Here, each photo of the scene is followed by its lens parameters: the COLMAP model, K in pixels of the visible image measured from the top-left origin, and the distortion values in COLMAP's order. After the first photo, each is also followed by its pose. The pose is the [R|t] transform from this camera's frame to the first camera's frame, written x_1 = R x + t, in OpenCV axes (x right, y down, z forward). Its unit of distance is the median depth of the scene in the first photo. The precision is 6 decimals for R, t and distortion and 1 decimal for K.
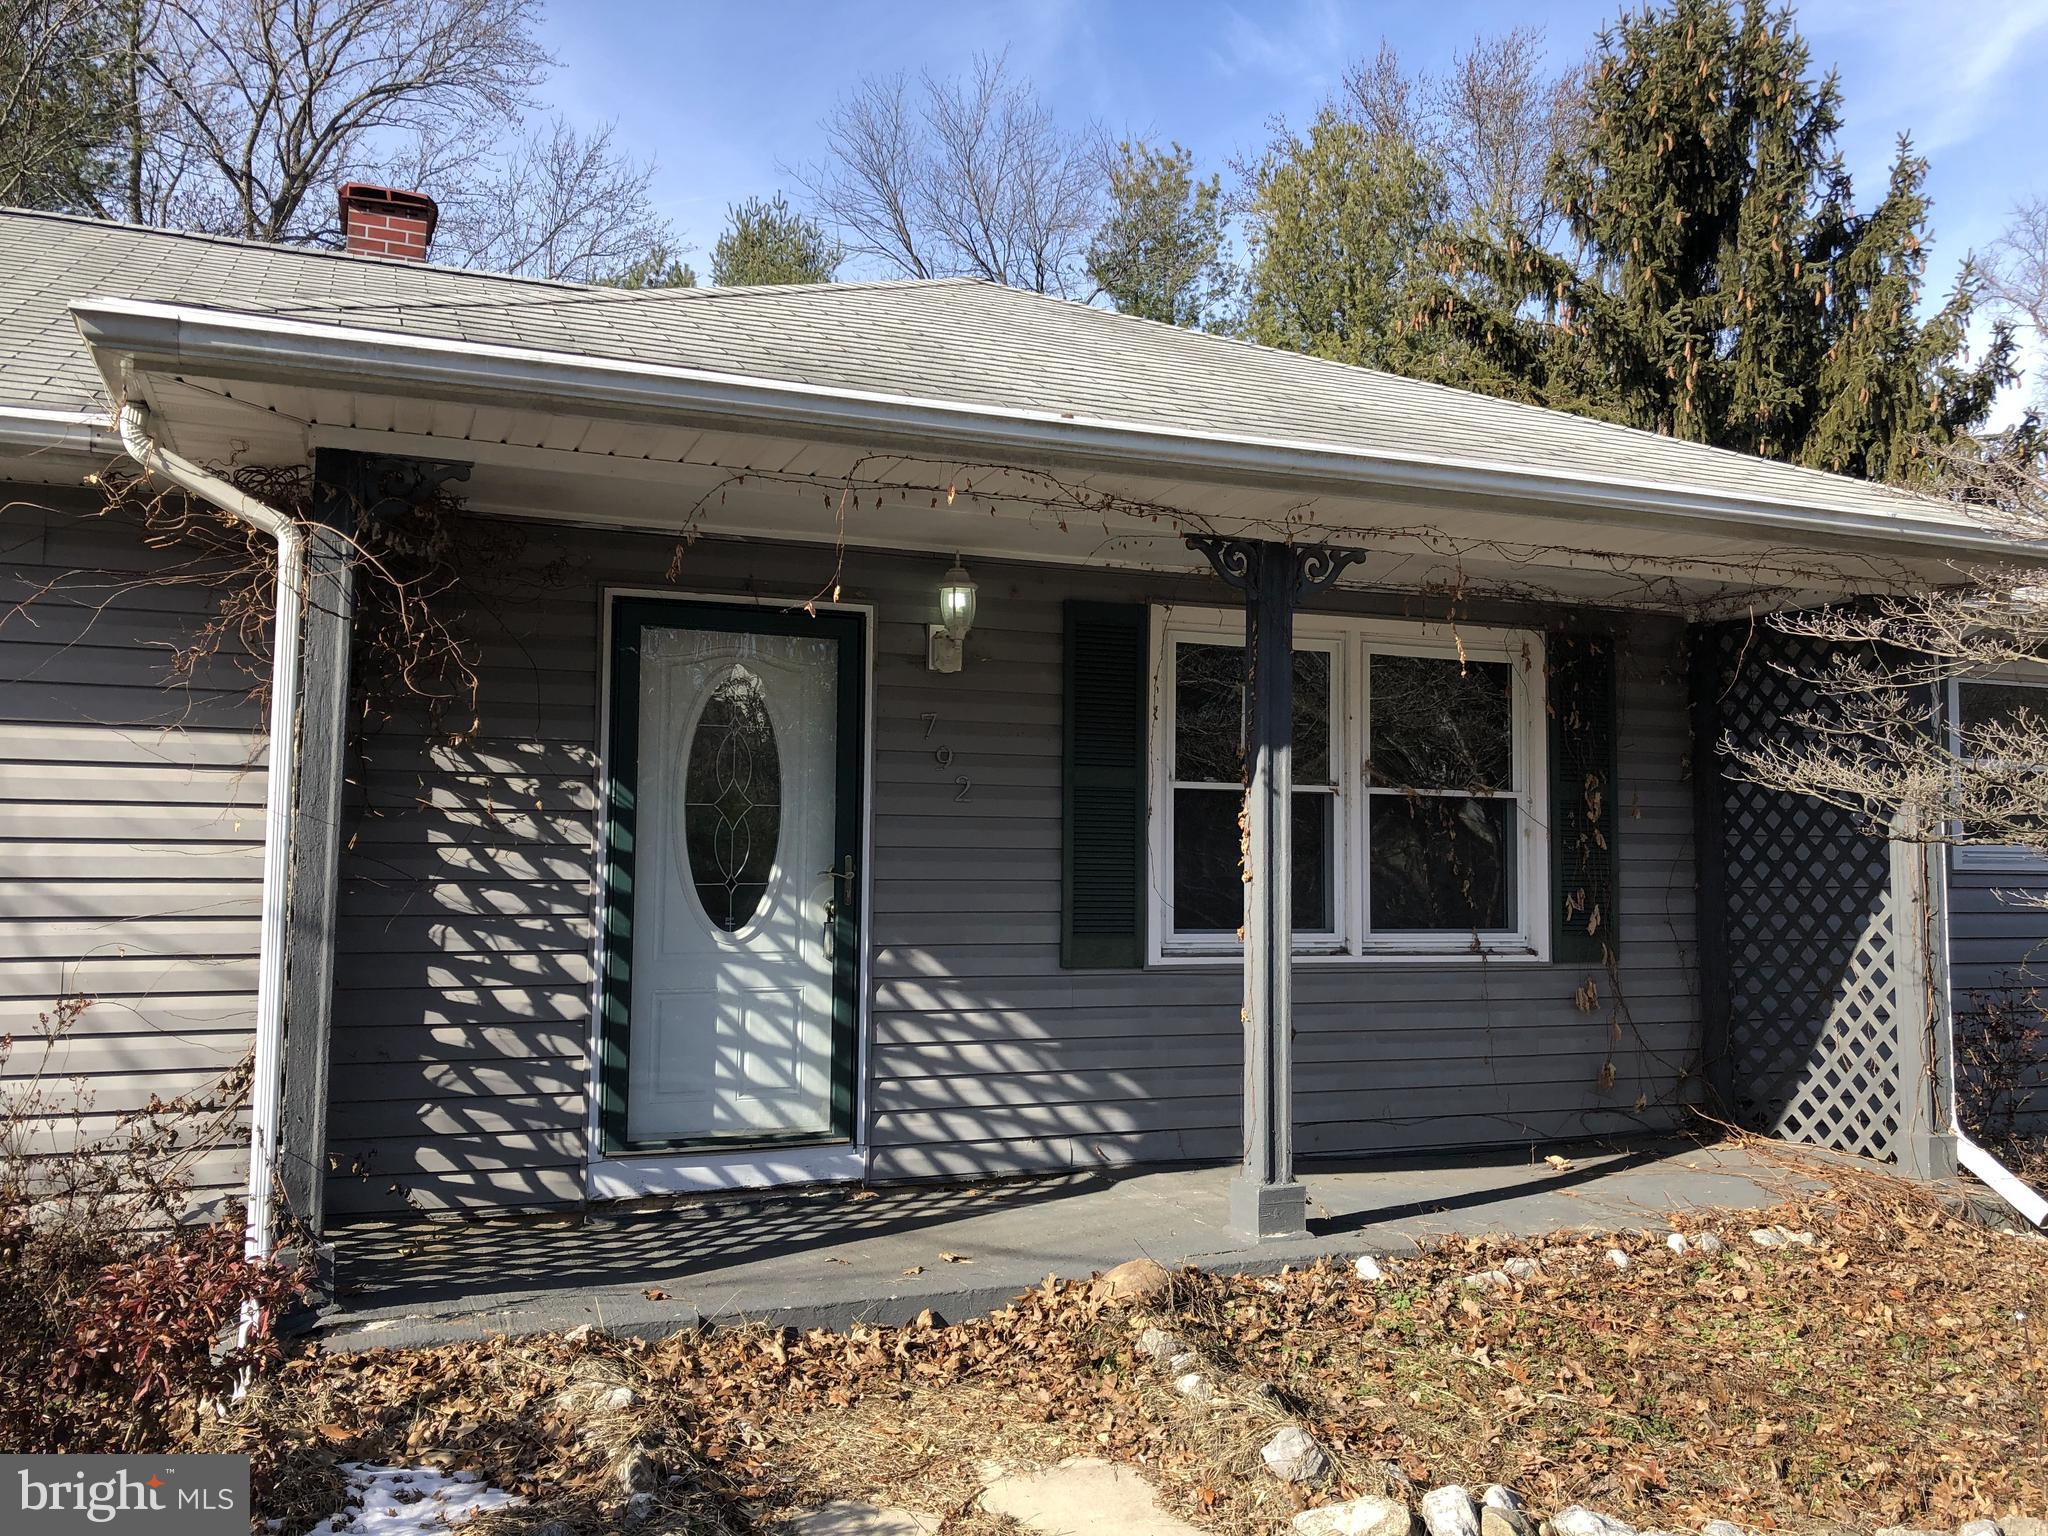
lens RADIAL K [[1667.3, 0, 1027.6], [0, 1667.3, 760.3], [0, 0, 1]] dist [0.055389, -0.054793]
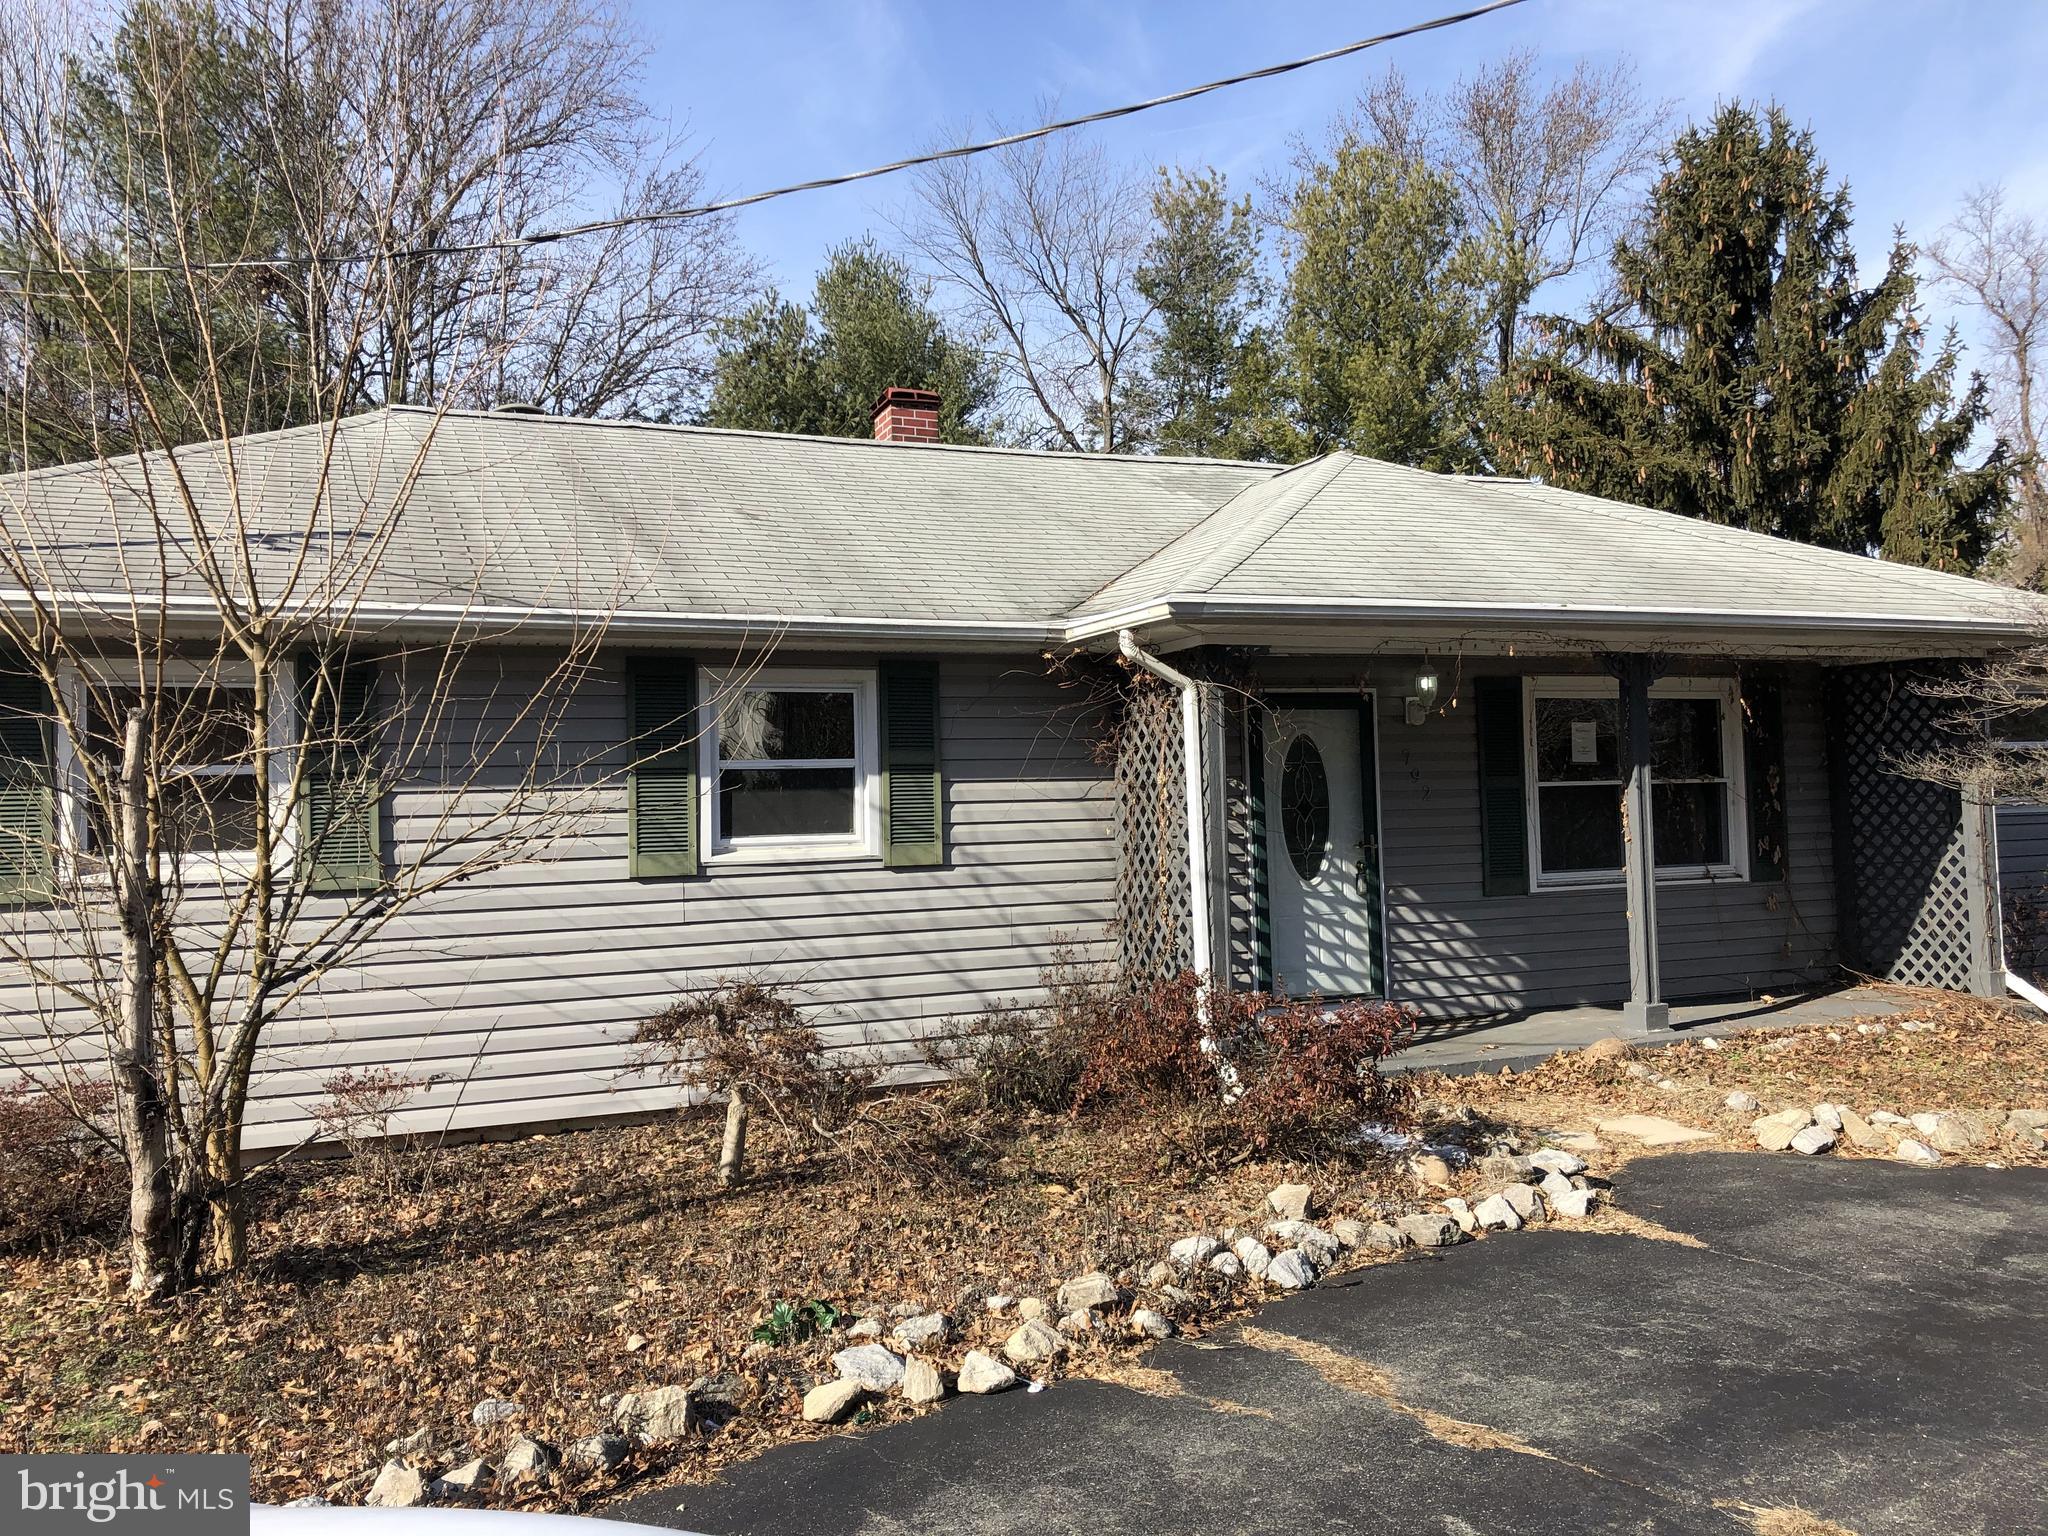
lens RADIAL K [[1667.3, 0, 1018.5], [0, 1667.3, 771.6], [0, 0, 1]] dist [0.055389, -0.054793]
pose [[0.999064, -0.037155, 0.022170, -0.454674], [0.036427, 0.998813, 0.032352, -0.068895], [-0.023346, -0.031514, 0.999231, -0.646202]]
